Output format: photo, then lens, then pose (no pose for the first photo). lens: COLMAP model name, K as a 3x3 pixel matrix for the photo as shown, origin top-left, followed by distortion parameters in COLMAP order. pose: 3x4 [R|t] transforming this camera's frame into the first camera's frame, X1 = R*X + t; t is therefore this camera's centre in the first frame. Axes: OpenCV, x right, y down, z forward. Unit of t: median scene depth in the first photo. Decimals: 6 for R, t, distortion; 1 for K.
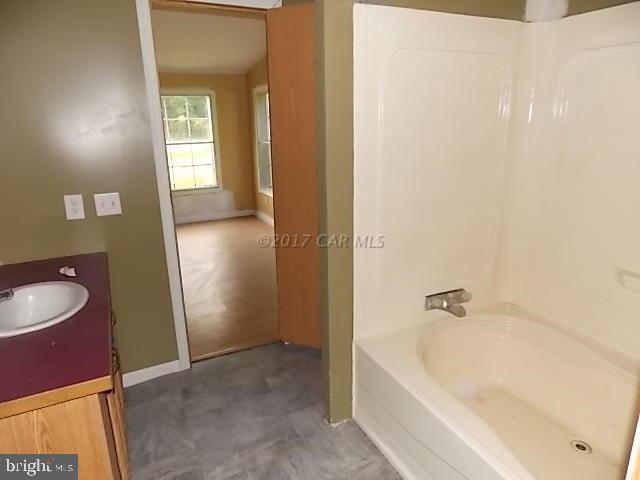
lens RADIAL K [[424.0, 0, 319.1], [0, 424.0, 239.1], [0, 0, 1]] dist [0.005696, 0.002405]
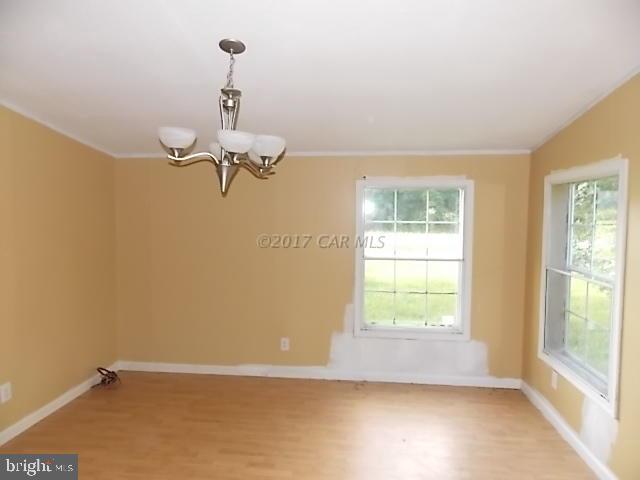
lens RADIAL K [[424.0, 0, 319.7], [0, 424.0, 237.0], [0, 0, 1]] dist [0.005696, 0.002405]
pose [[0.843108, 0.060380, -0.534344, -0.094223], [-0.170656, 0.972353, -0.159393, -0.122525], [0.509947, 0.225575, 0.830103, 0.363928]]
